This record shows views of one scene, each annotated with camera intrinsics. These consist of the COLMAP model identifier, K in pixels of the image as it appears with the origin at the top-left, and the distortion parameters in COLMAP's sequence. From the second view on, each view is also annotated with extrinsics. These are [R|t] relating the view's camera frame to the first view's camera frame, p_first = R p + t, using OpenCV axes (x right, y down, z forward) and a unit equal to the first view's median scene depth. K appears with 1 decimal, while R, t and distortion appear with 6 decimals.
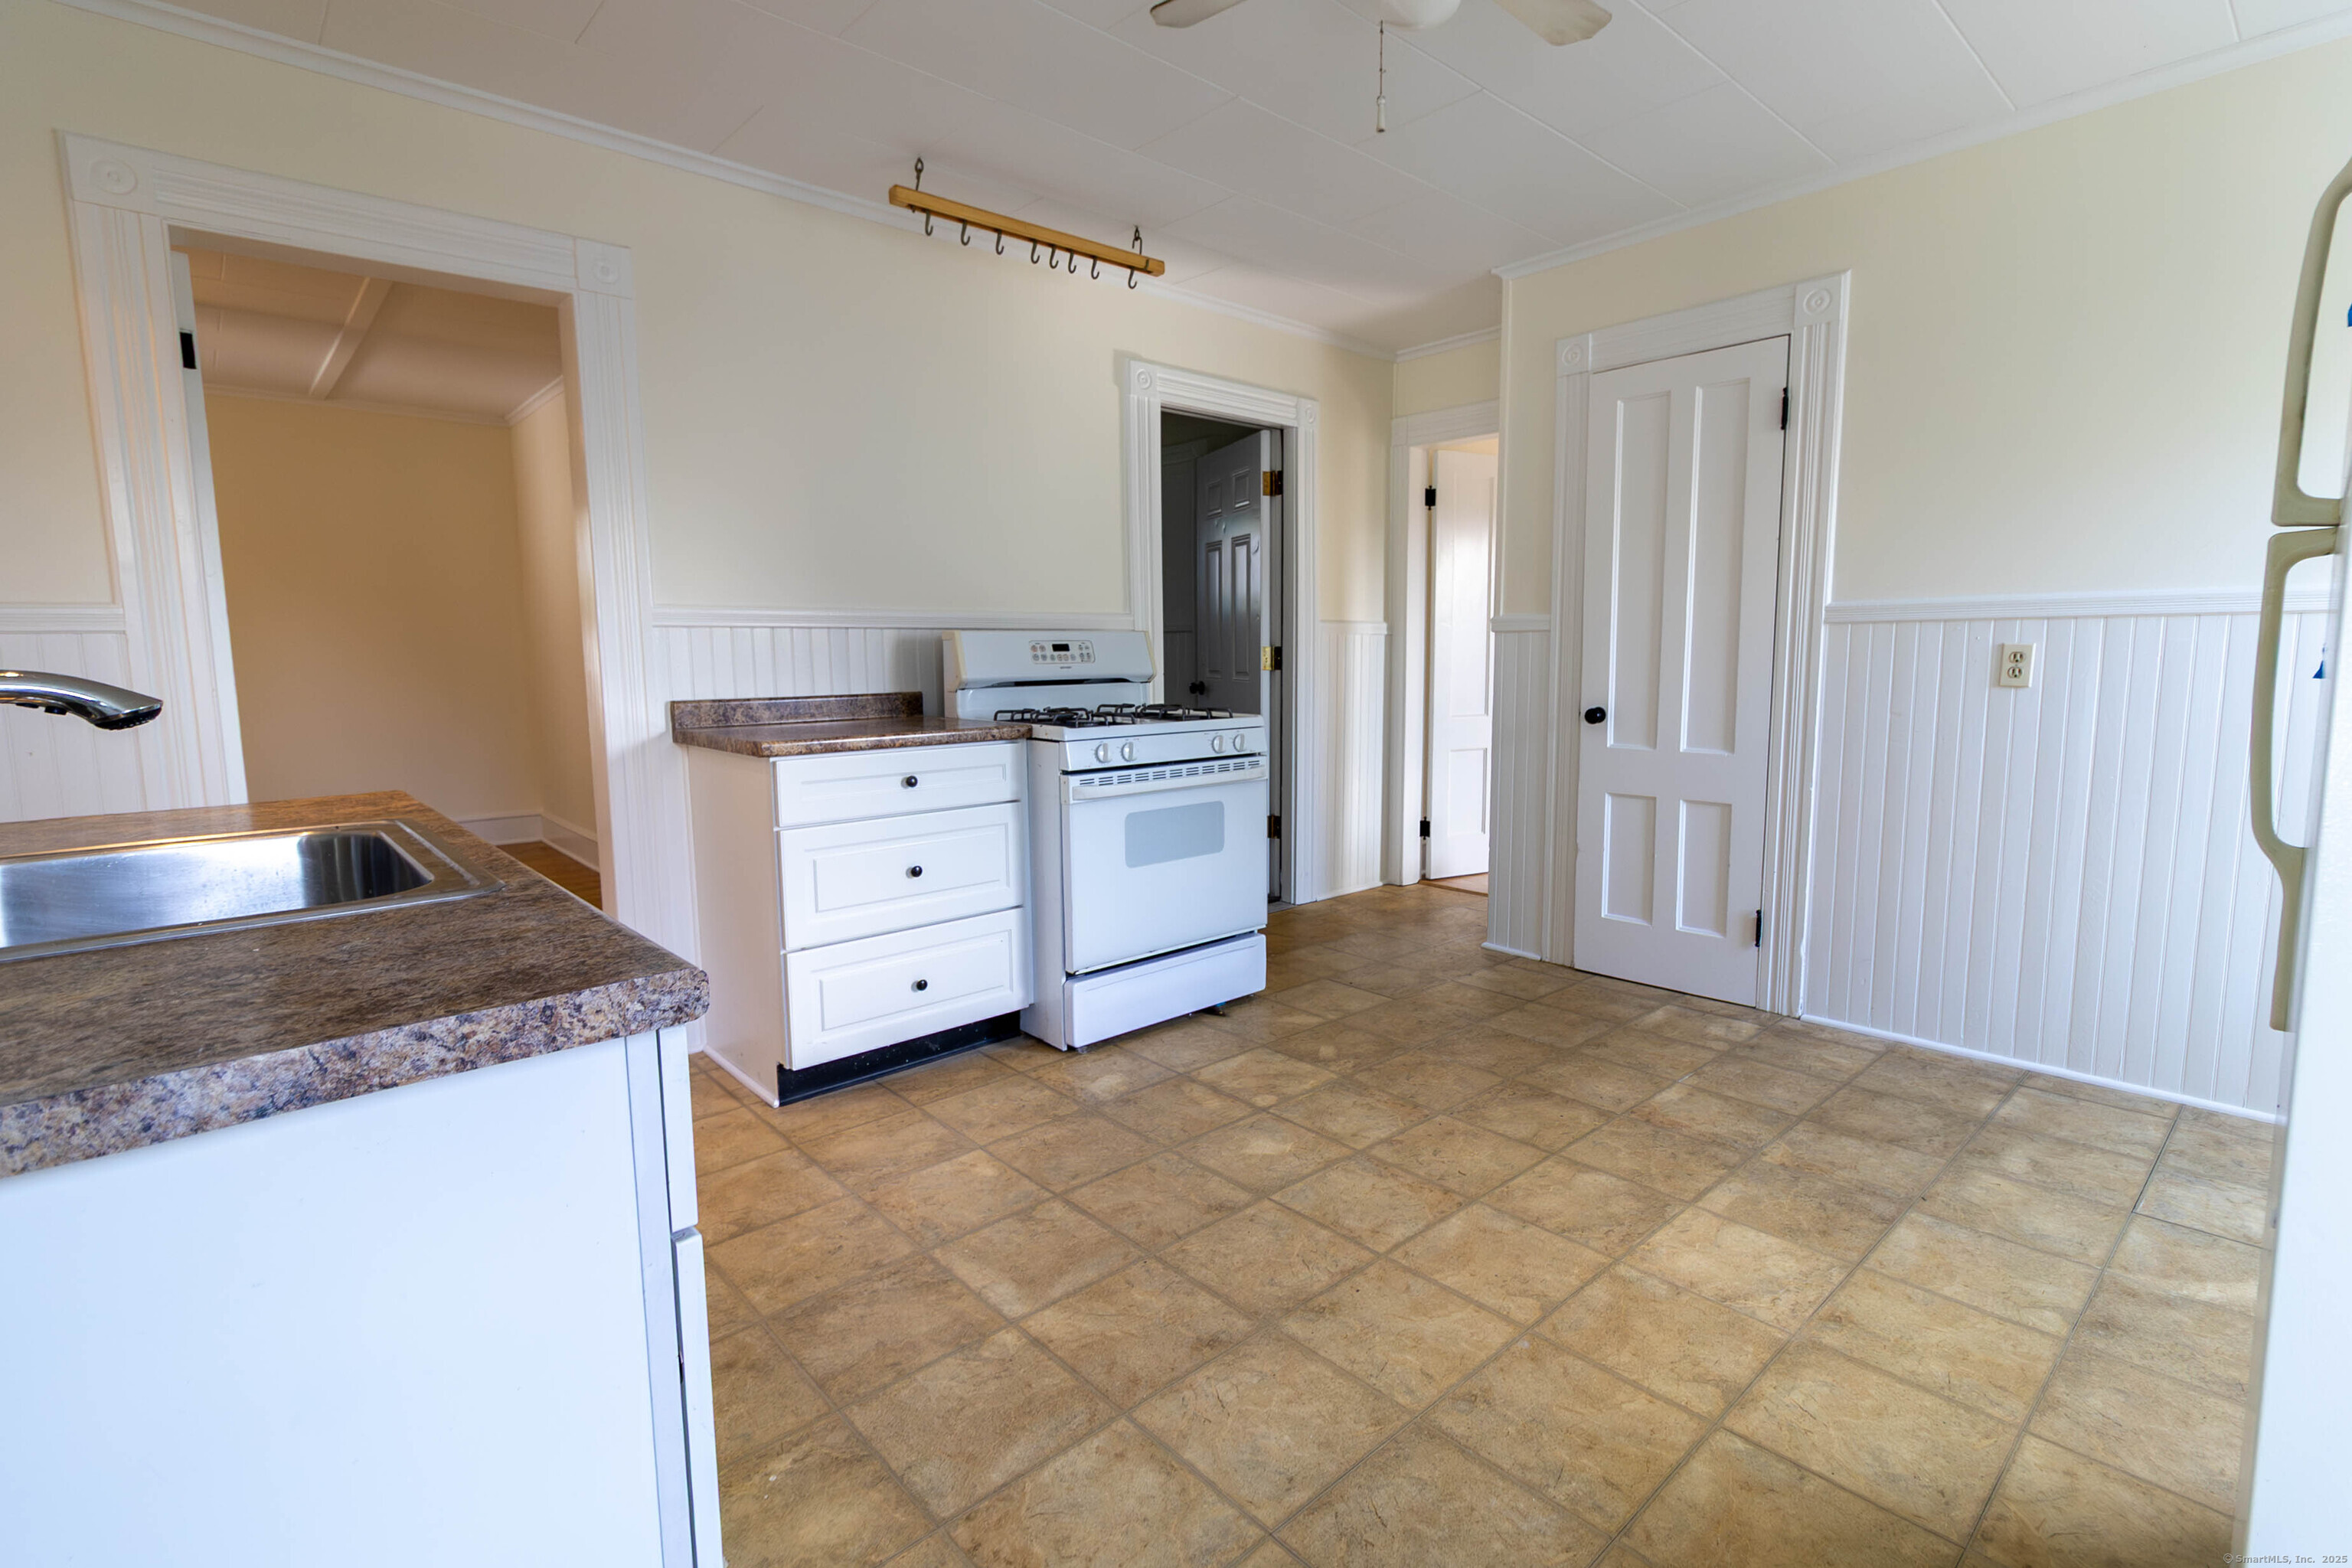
lens RADIAL K [[1111.4, 0, 1227.3], [0, 1111.4, 770.7], [0, 0, 1]] dist [0.001192, 0.001211]
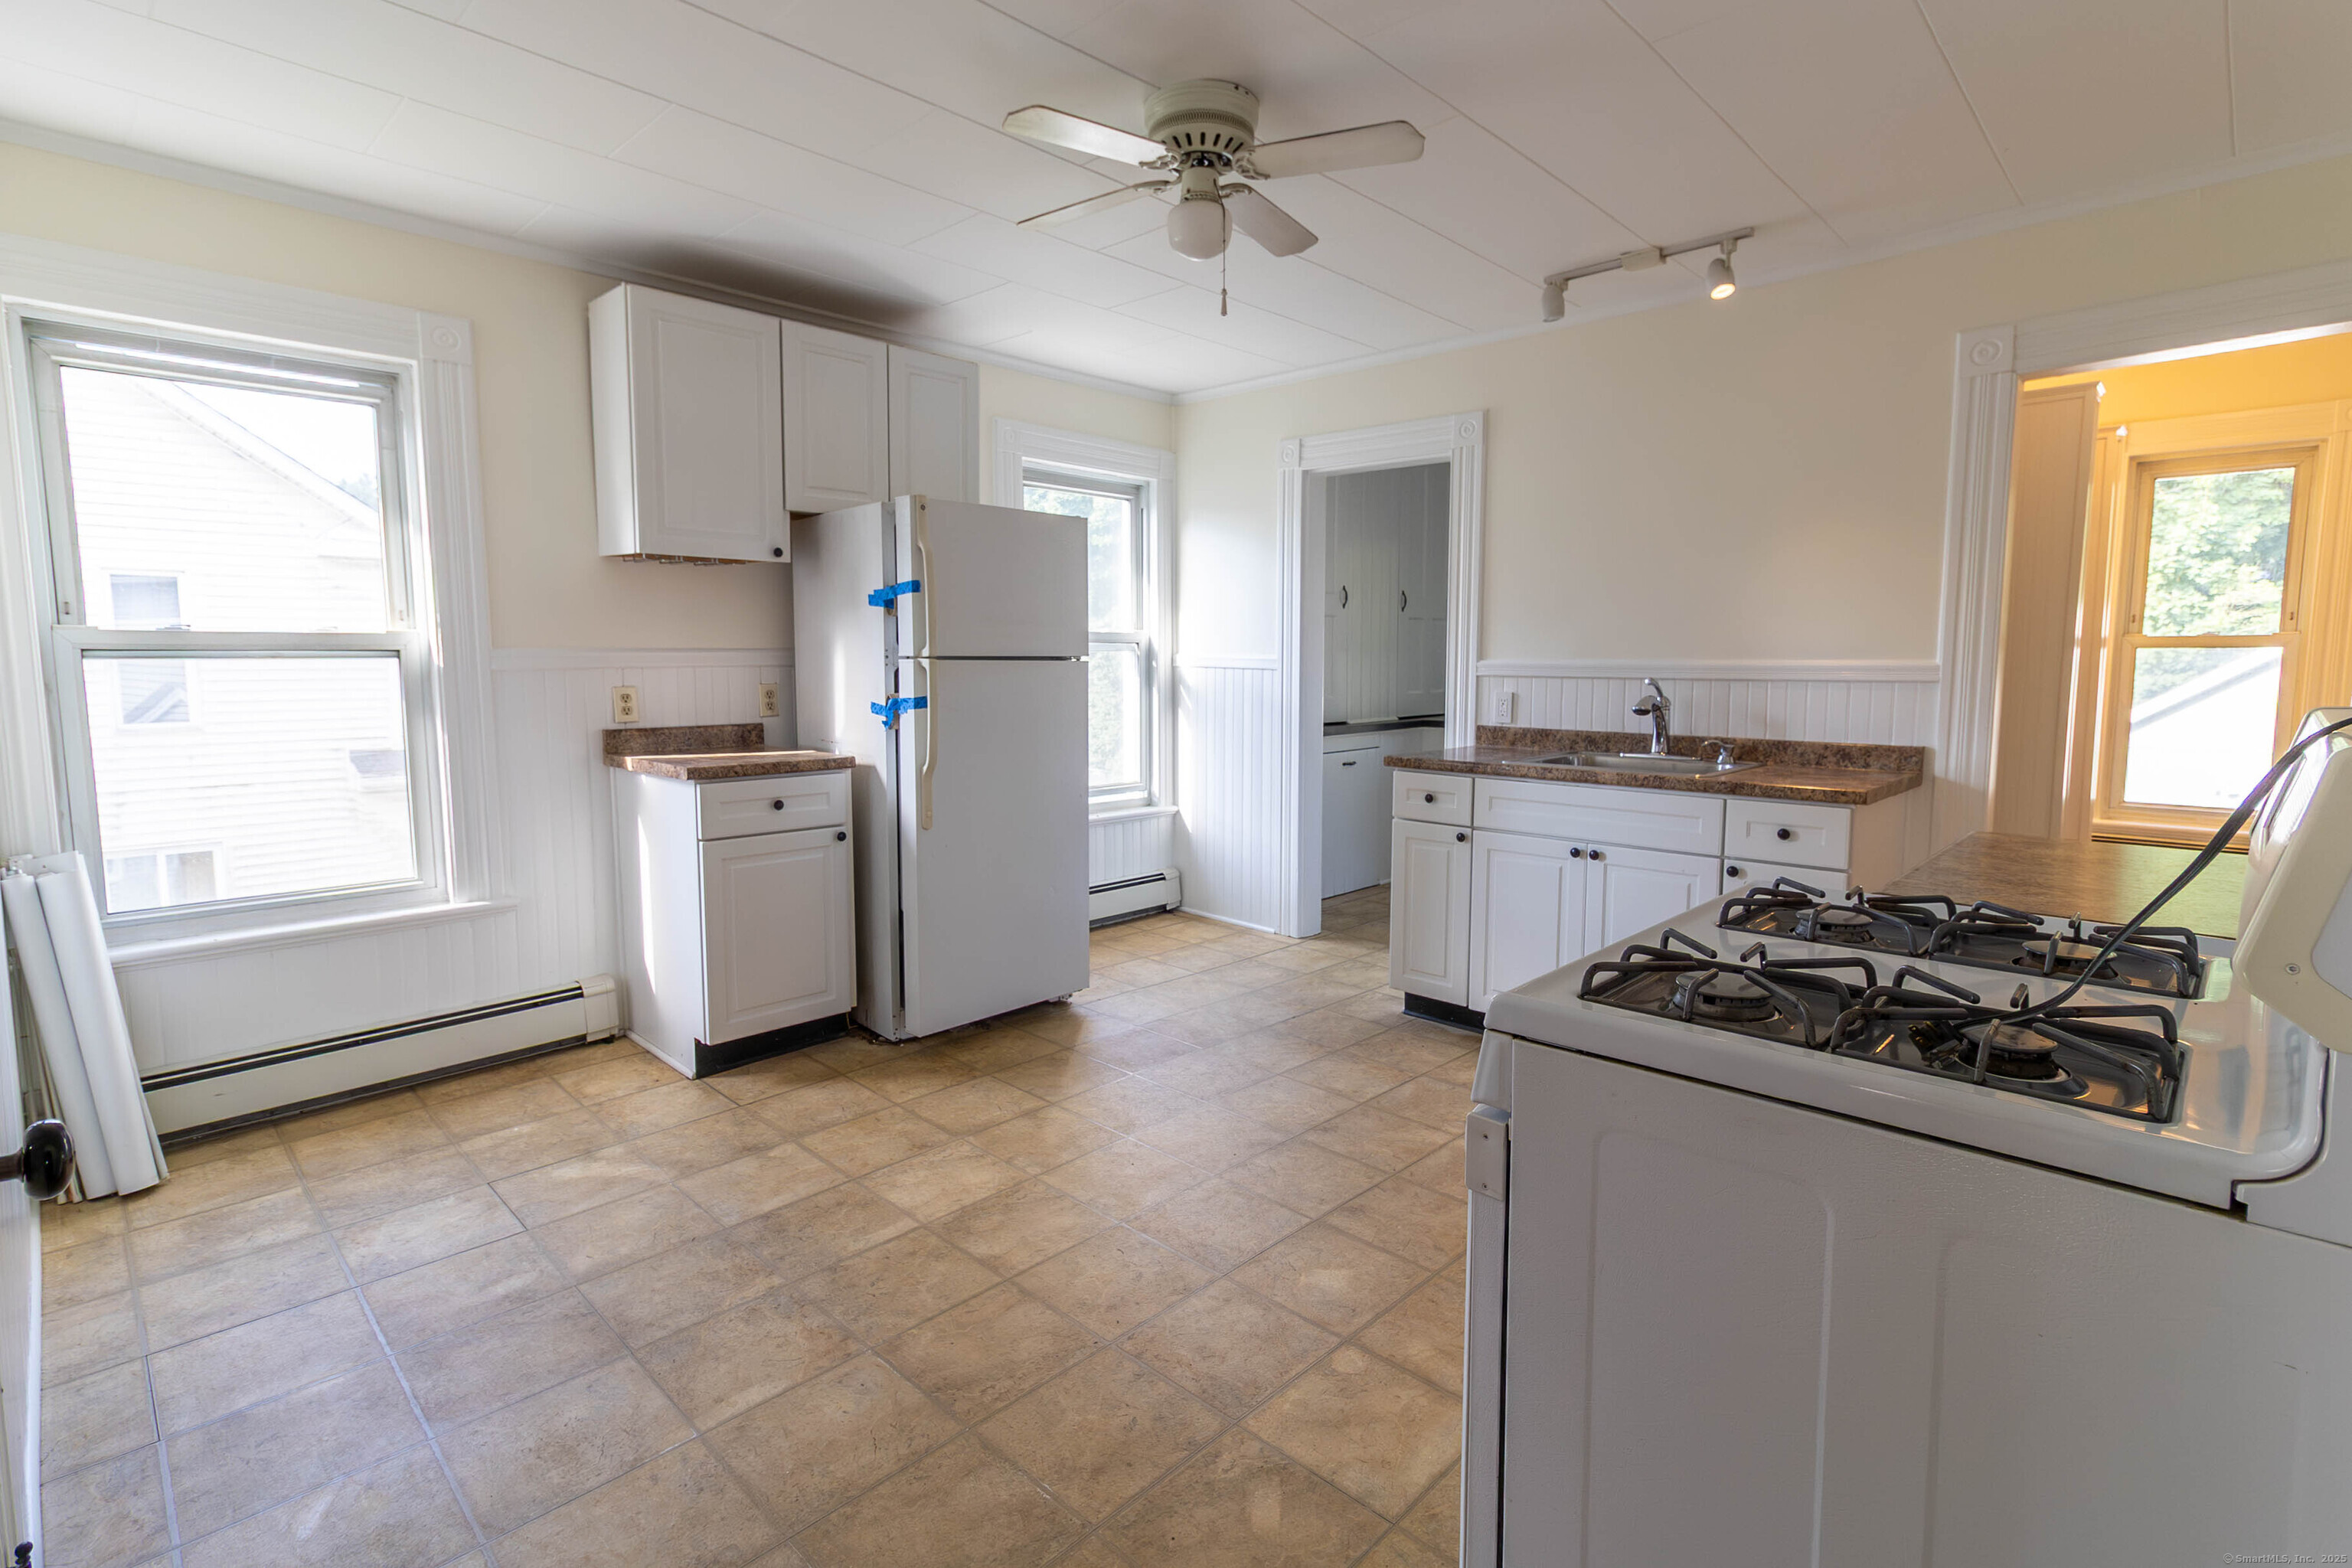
lens RADIAL K [[1095.5, 0, 1202.0], [0, 1095.5, 762.1], [0, 0, 1]] dist [0.001721, 0.000454]
pose [[-0.998589, 0.013810, -0.051282, 0.162211], [0.003021, 0.978808, 0.204760, -0.225596], [0.053023, 0.204316, -0.977468, 1.641780]]
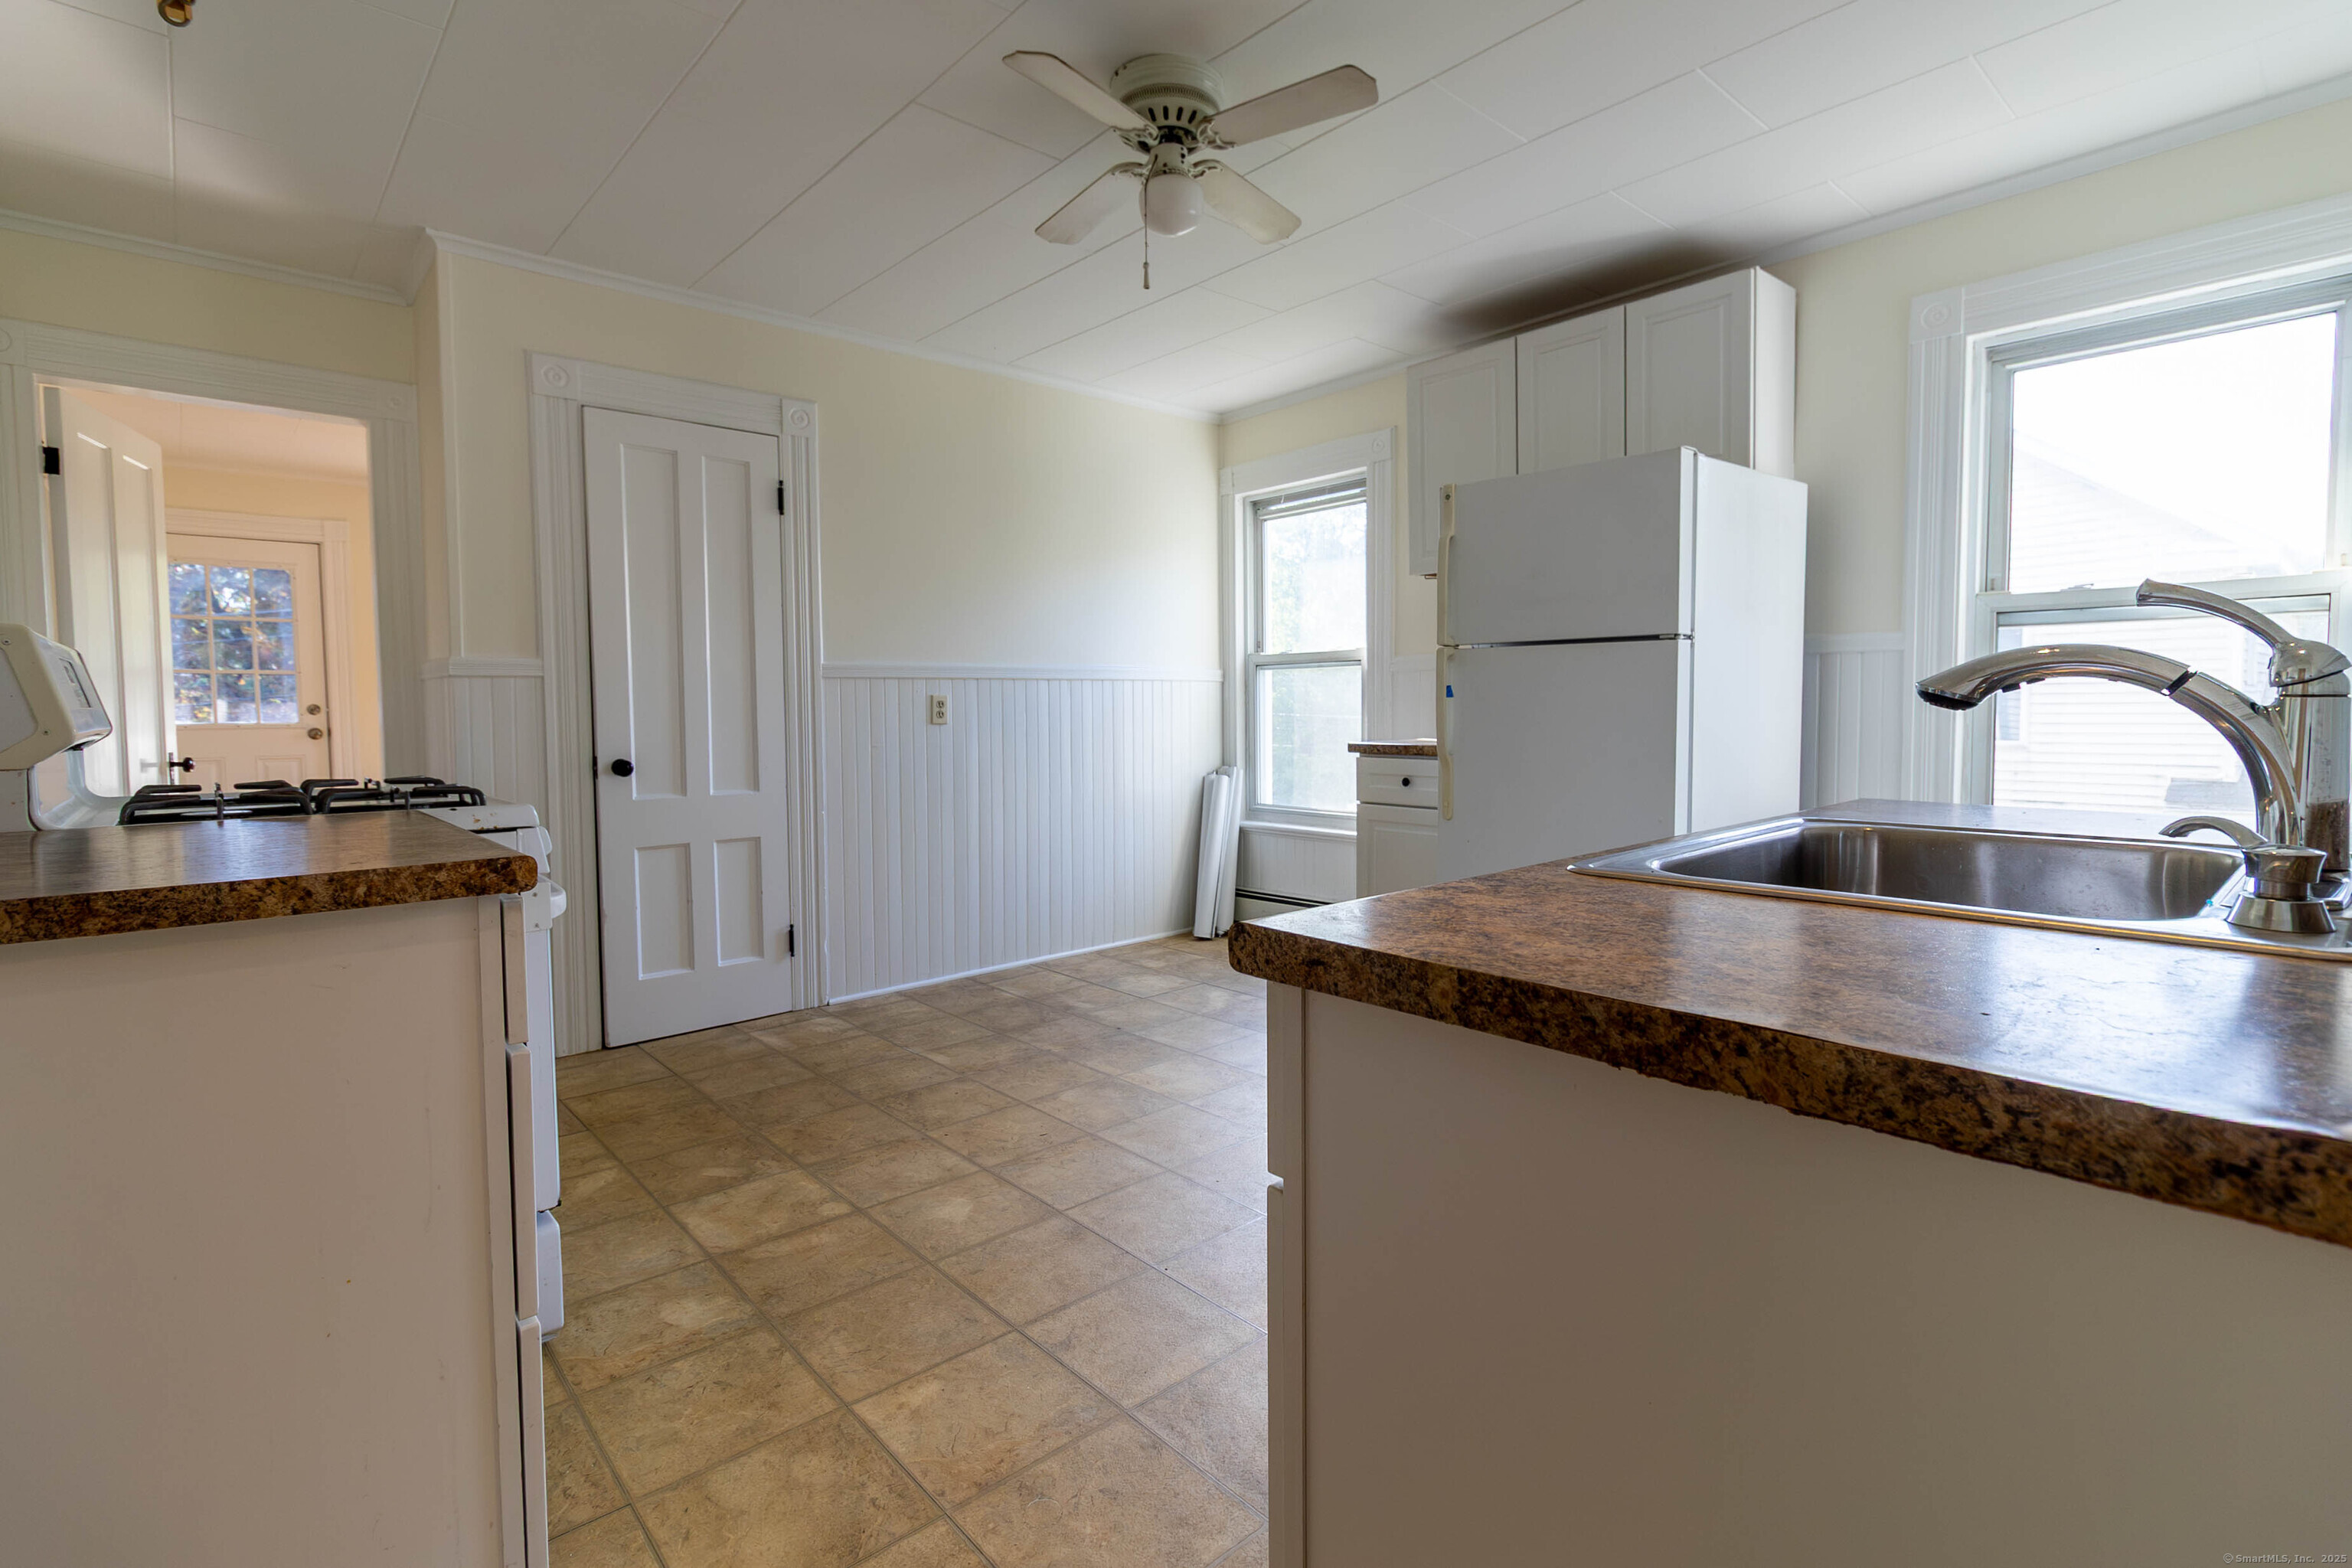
lens RADIAL K [[1095.5, 0, 1202.0], [0, 1095.5, 762.1], [0, 0, 1]] dist [0.001721, 0.000454]
pose [[0.009504, -0.043350, 0.999015, -0.813387], [0.119421, 0.991959, 0.041908, -0.048028], [-0.992798, 0.118905, 0.014605, 0.682929]]
